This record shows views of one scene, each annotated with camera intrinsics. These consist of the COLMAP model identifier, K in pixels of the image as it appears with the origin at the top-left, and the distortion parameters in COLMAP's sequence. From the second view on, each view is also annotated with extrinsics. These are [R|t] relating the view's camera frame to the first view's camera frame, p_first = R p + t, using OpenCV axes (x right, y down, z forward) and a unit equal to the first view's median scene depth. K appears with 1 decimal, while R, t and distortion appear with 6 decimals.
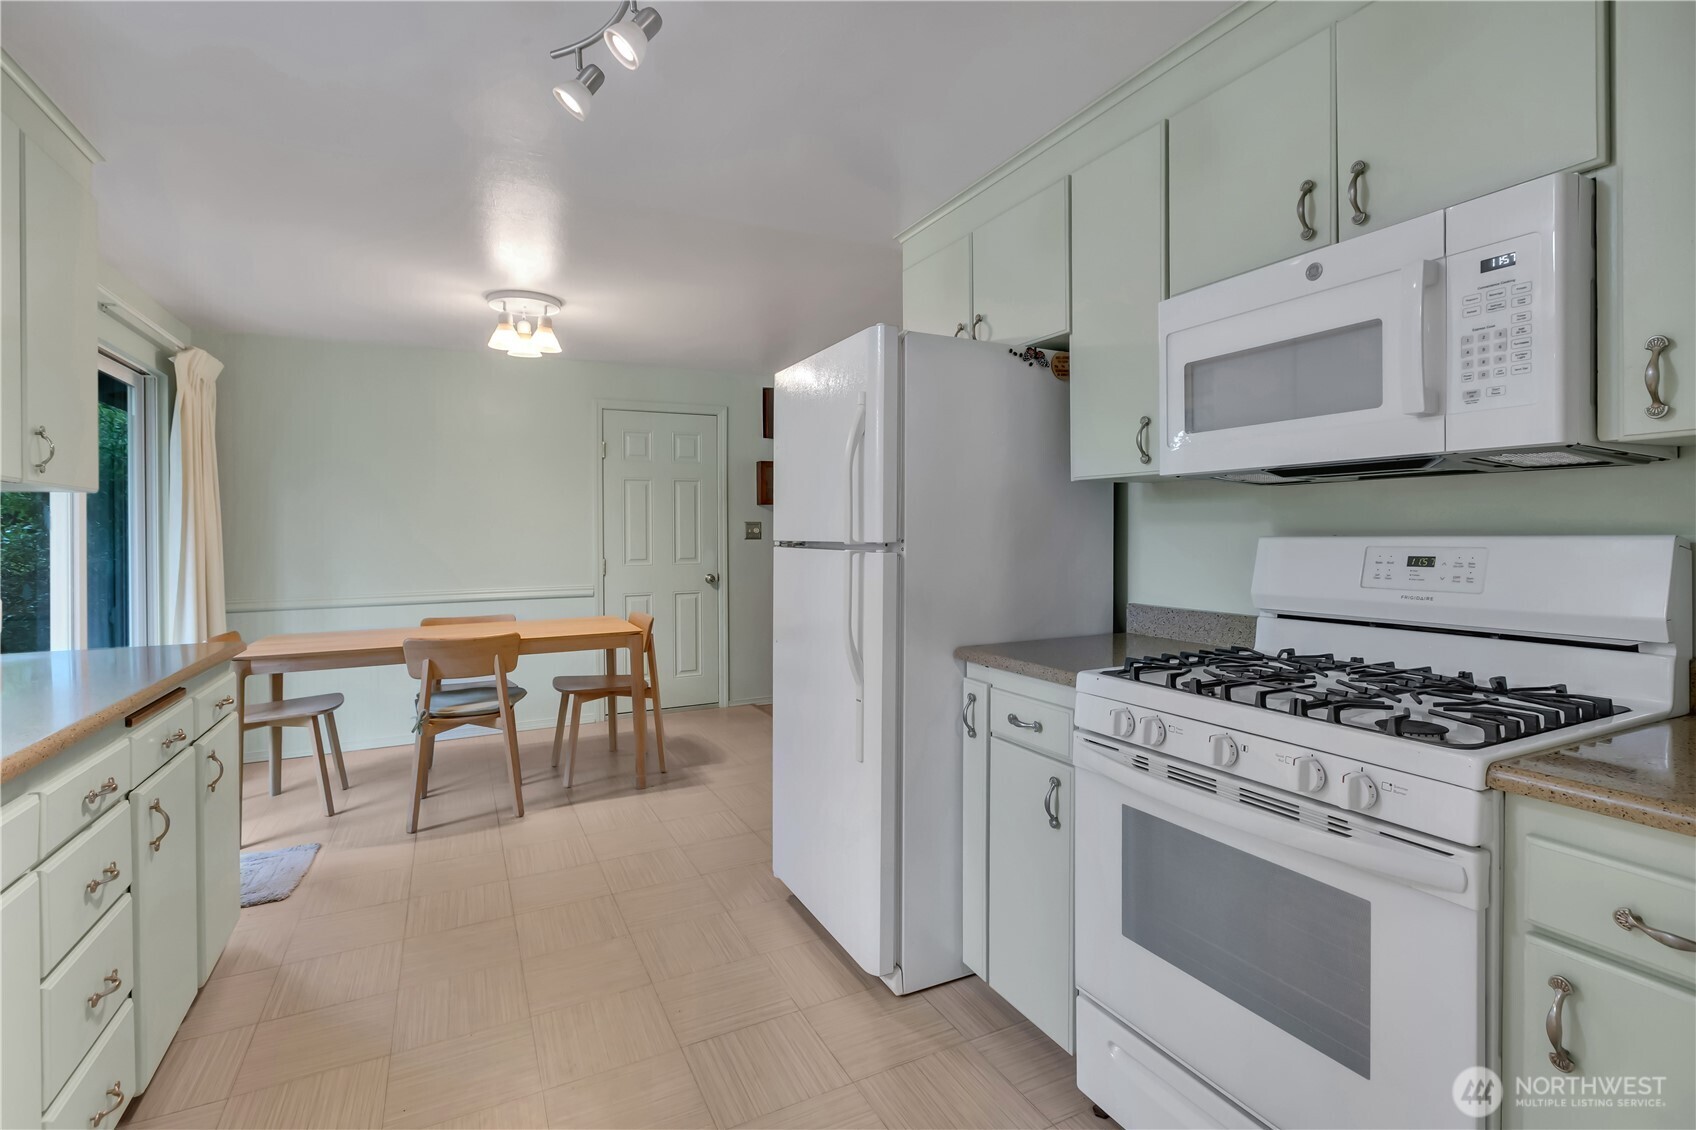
lens RADIAL K [[766.0, 0, 848.3], [0, 766.0, 542.5], [0, 0, 1]] dist [0.001554, 0.000386]
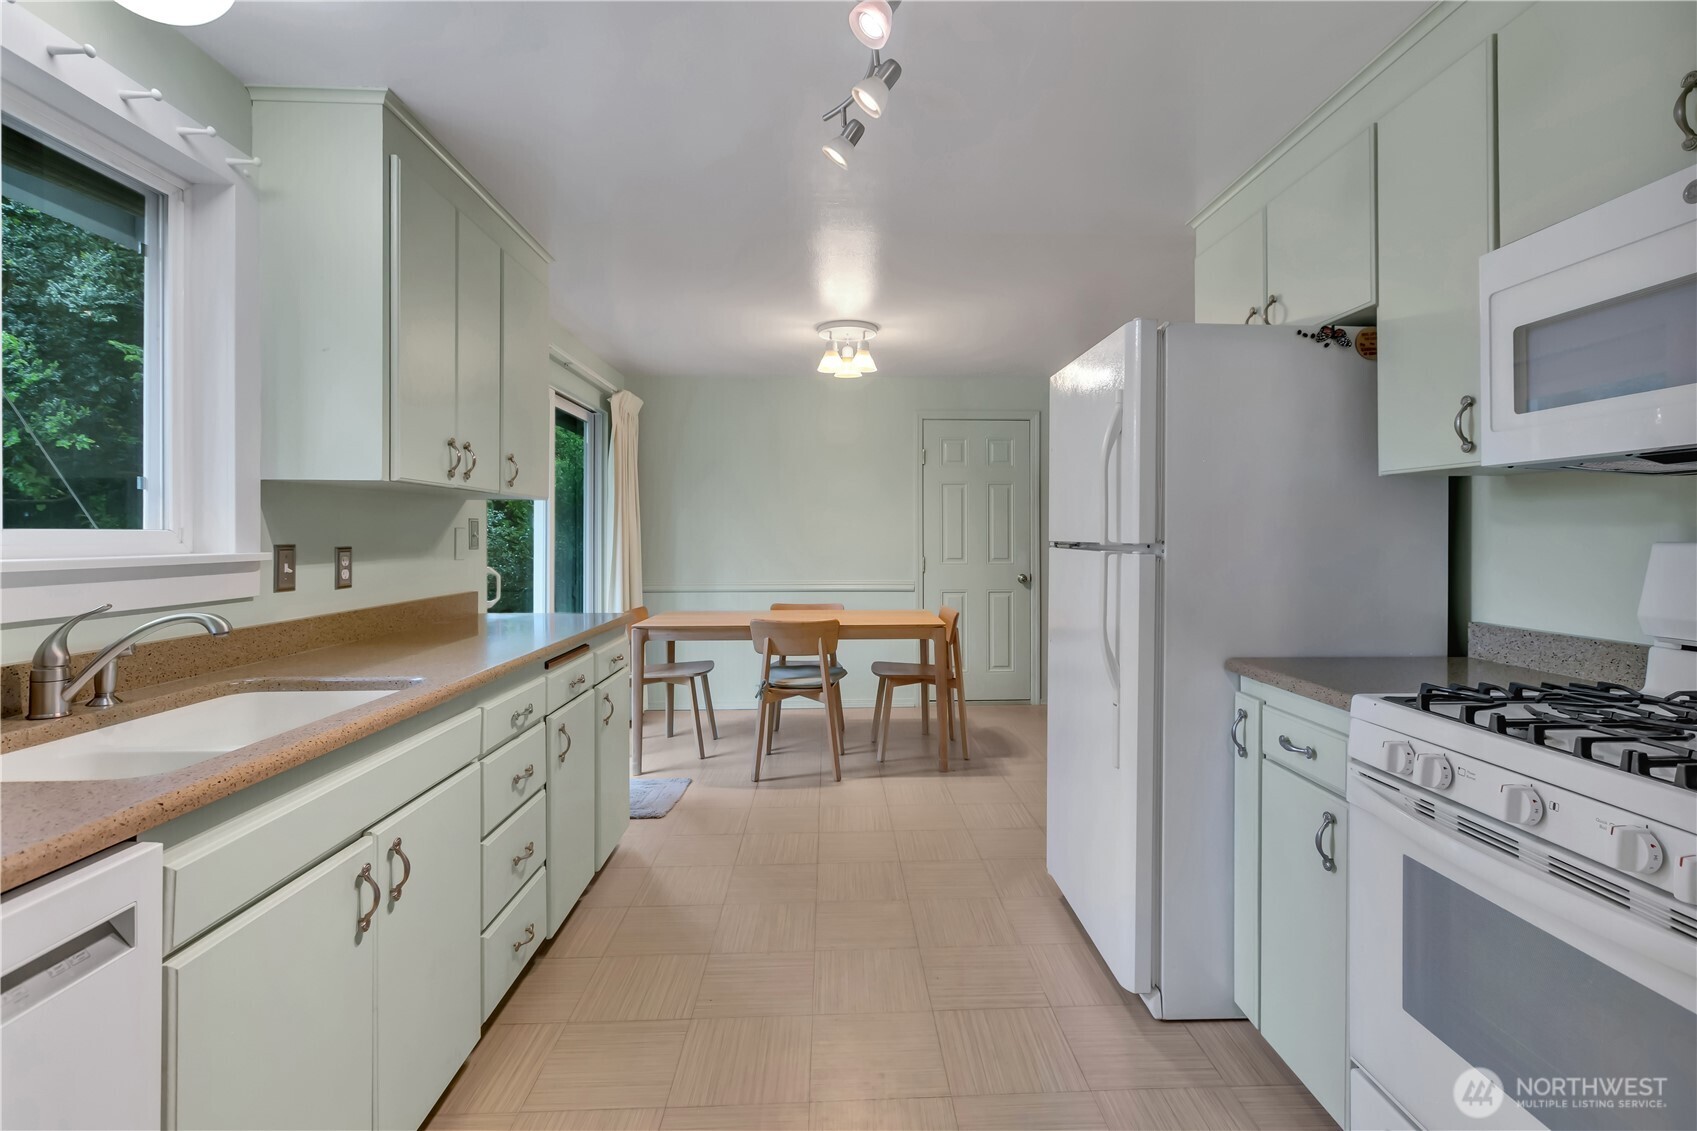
lens RADIAL K [[746.9, 0, 878.8], [0, 746.9, 538.8], [0, 0, 1]] dist [0.000952, 0.000750]
pose [[0.916635, 0.011024, -0.399572, 0.110840], [-0.013938, 0.999893, -0.004388, 0.002497], [0.399481, 0.009592, 0.916691, 0.003113]]
